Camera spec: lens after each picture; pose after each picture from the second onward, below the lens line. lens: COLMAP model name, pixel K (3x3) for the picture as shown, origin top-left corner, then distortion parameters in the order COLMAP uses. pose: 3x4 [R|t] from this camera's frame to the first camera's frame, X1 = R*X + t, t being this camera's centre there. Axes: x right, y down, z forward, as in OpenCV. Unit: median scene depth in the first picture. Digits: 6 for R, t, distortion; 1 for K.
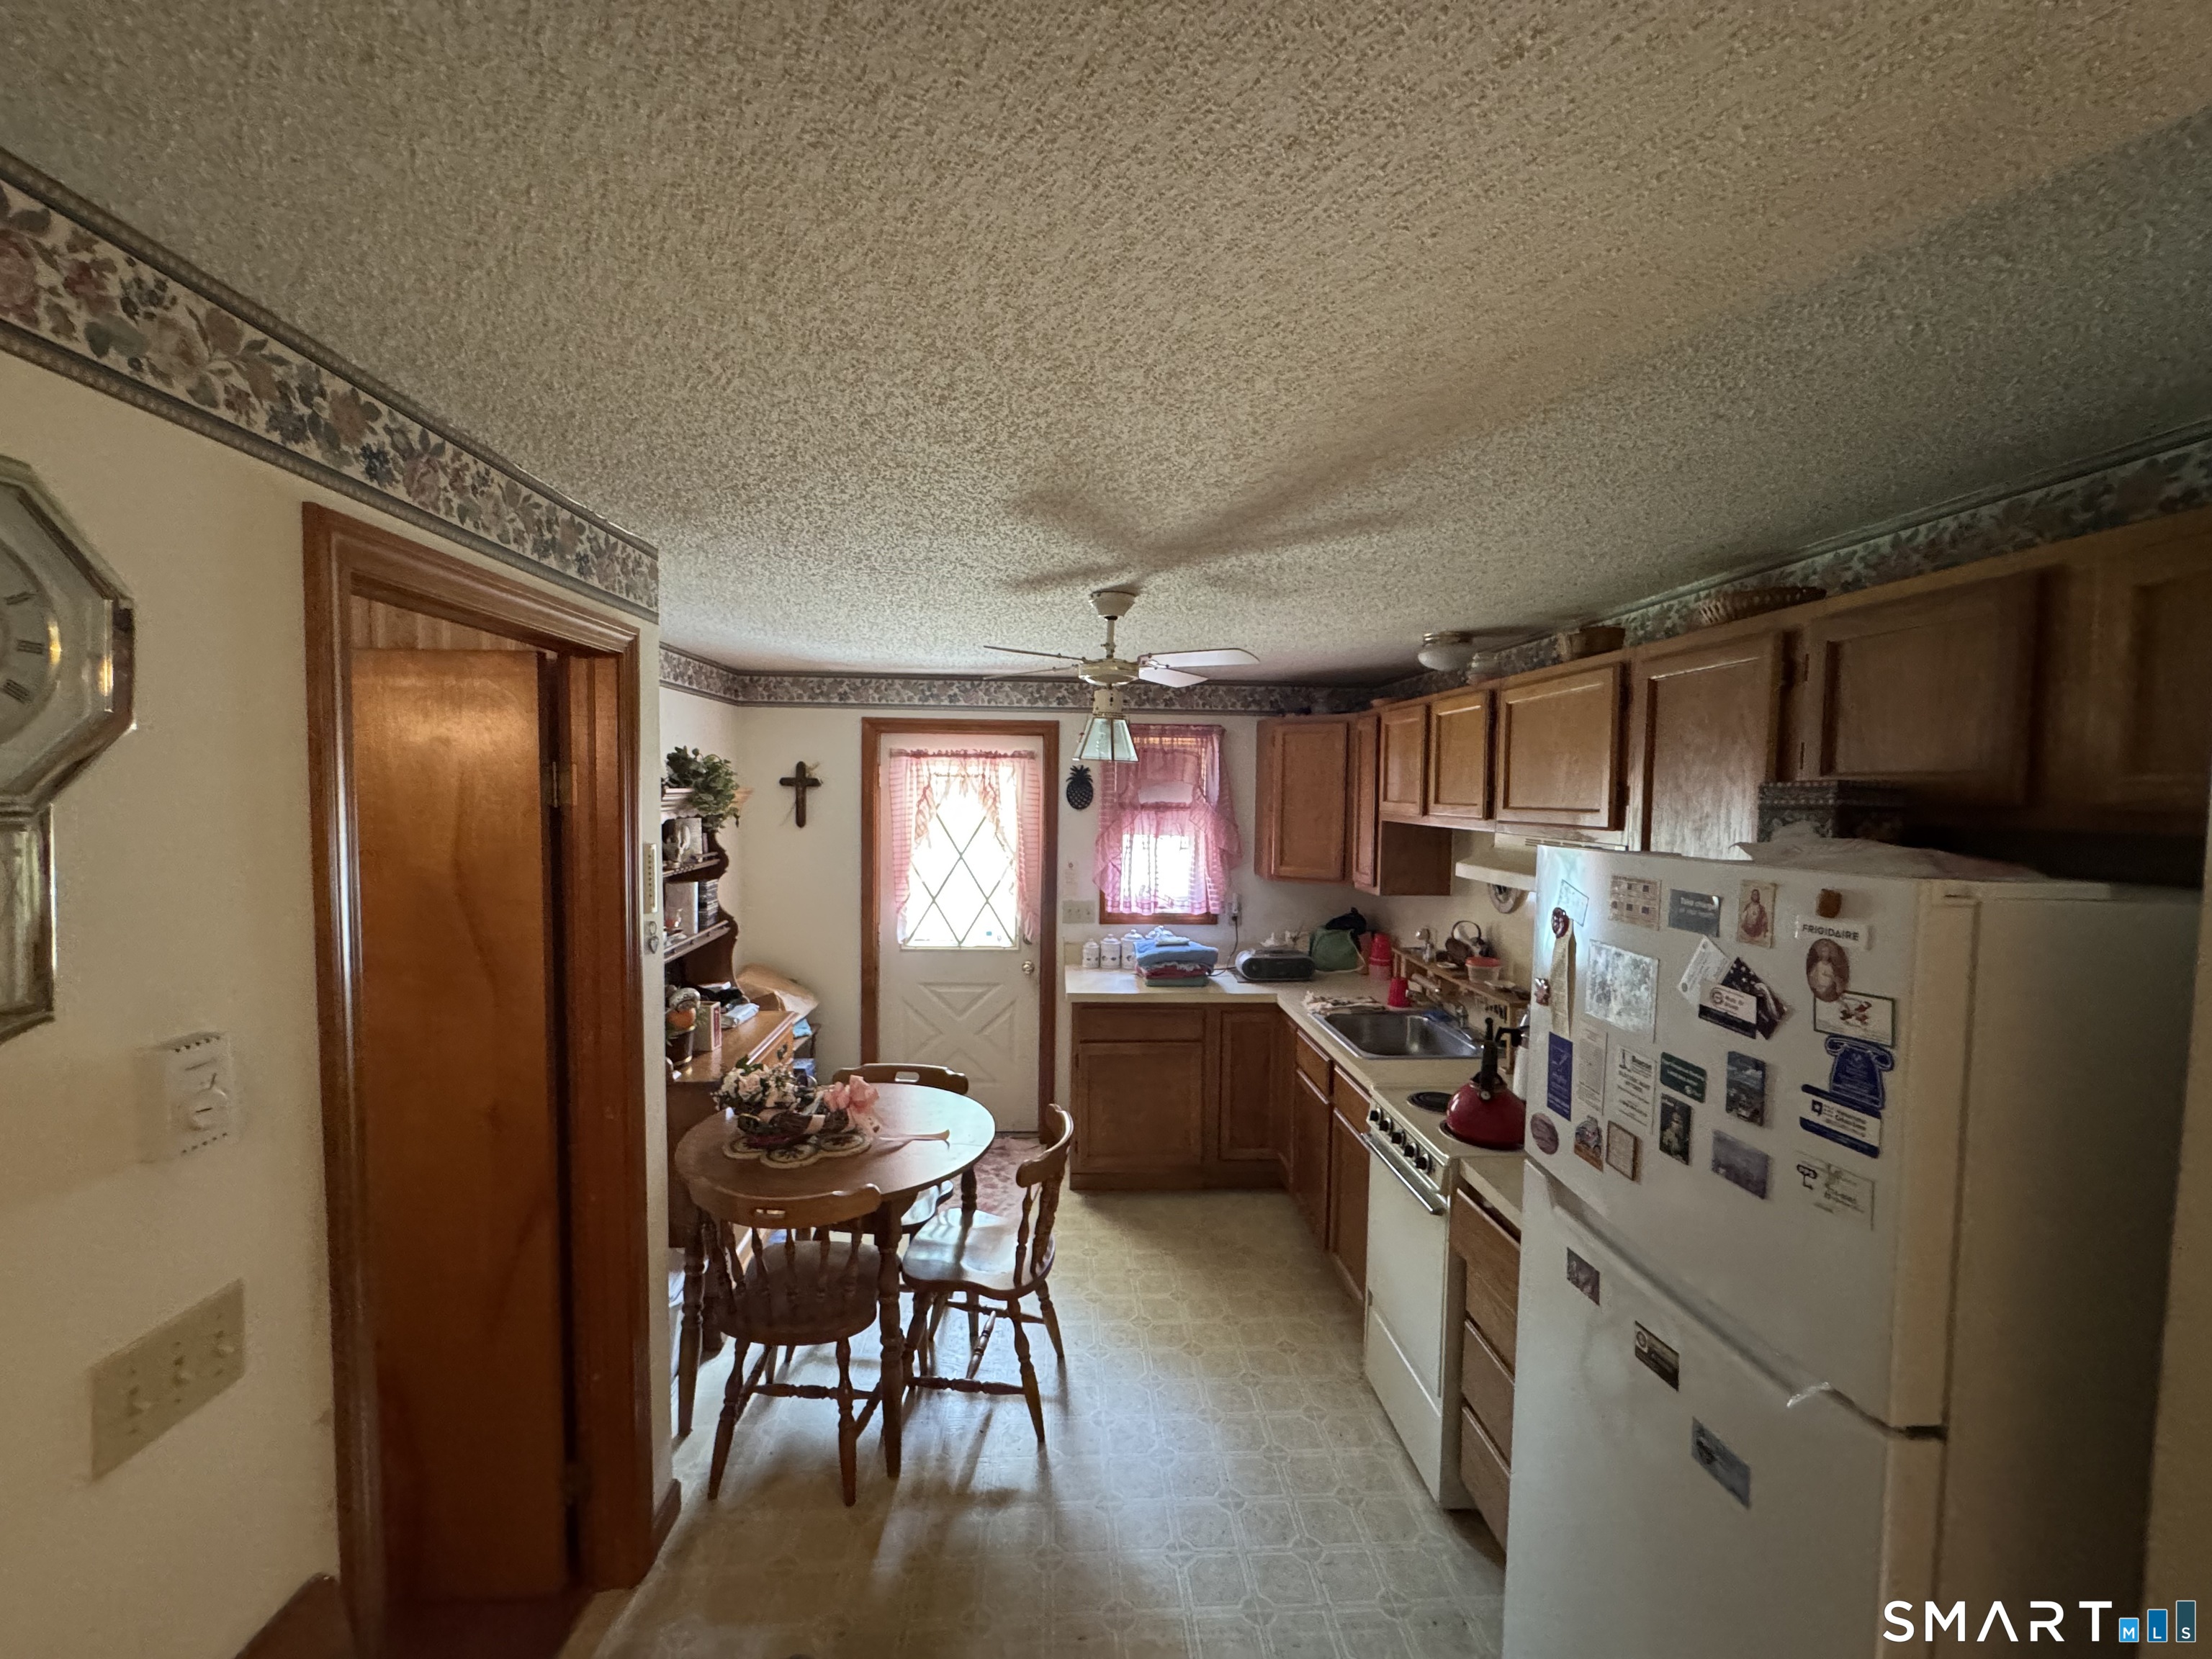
lens RADIAL K [[883.8, 0, 1100.7], [0, 883.8, 830.2], [0, 0, 1]] dist [-0.002926, 0.000051]
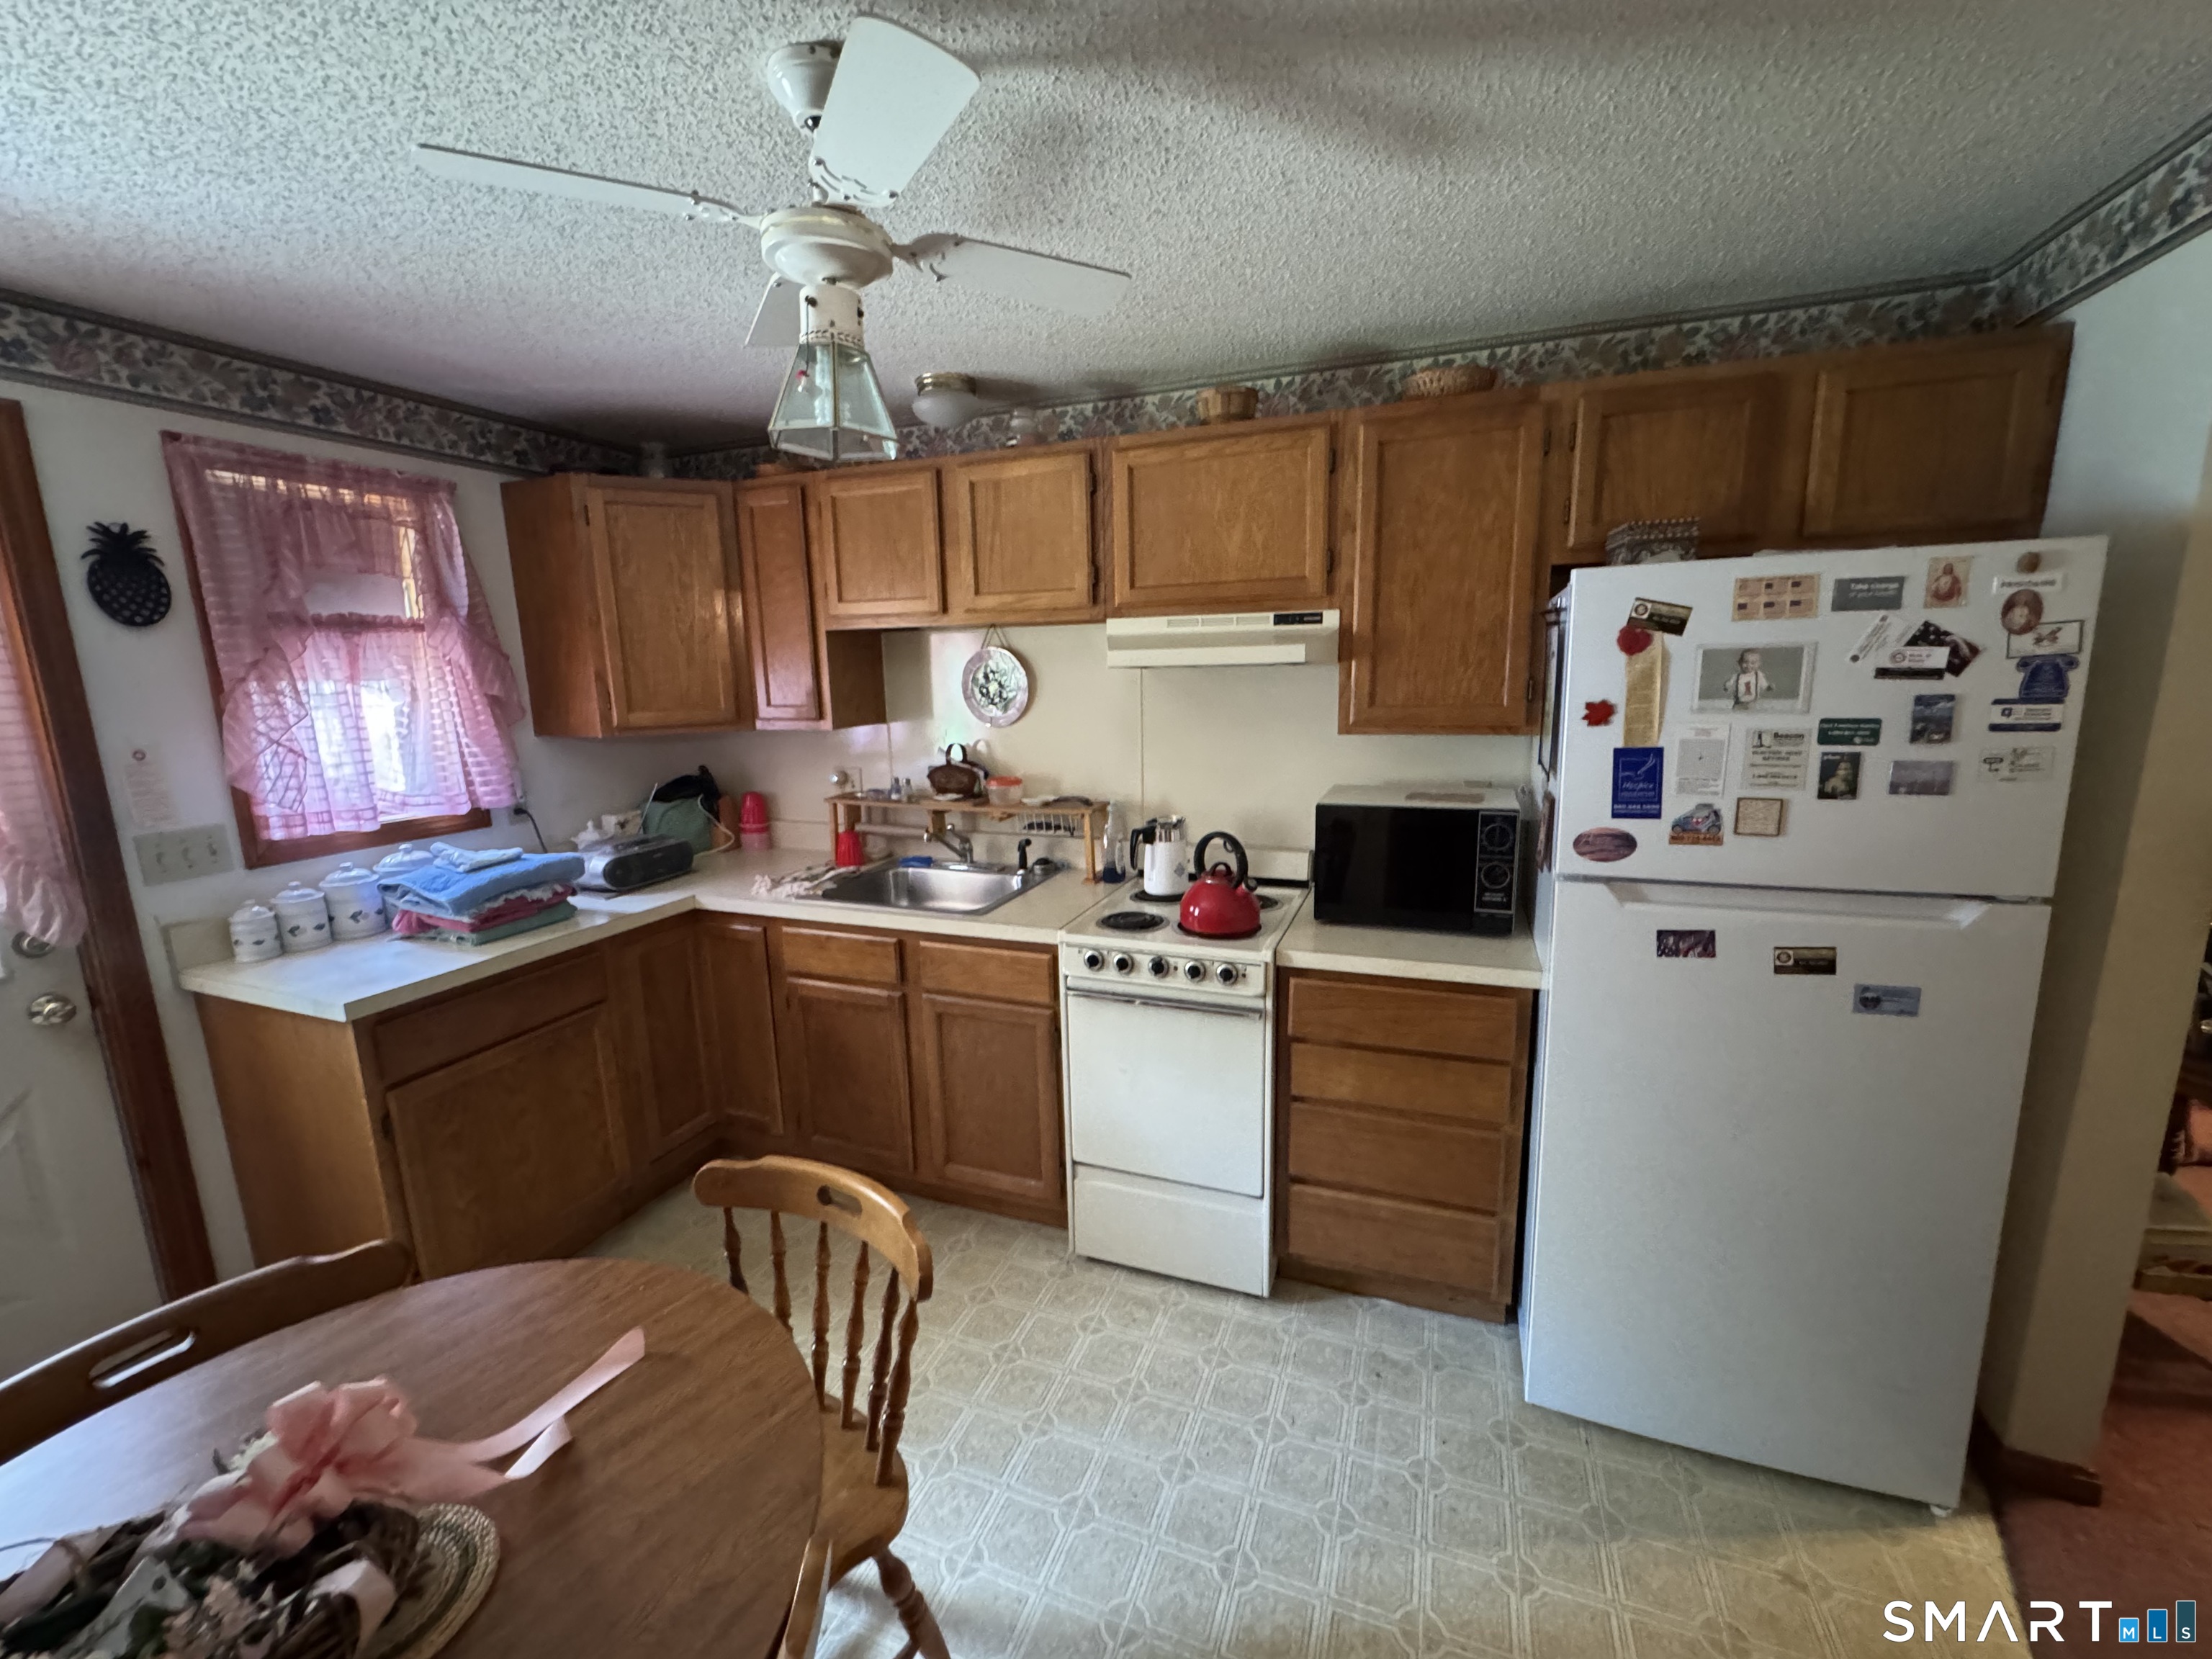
lens RADIAL K [[883.8, 0, 1106.0], [0, 883.8, 828.4], [0, 0, 1]] dist [-0.002926, 0.000051]
pose [[0.414477, -0.189374, 0.890138, -0.838639], [0.069723, 0.981843, 0.176419, 0.113327], [-0.907385, -0.011058, 0.420155, 1.327906]]
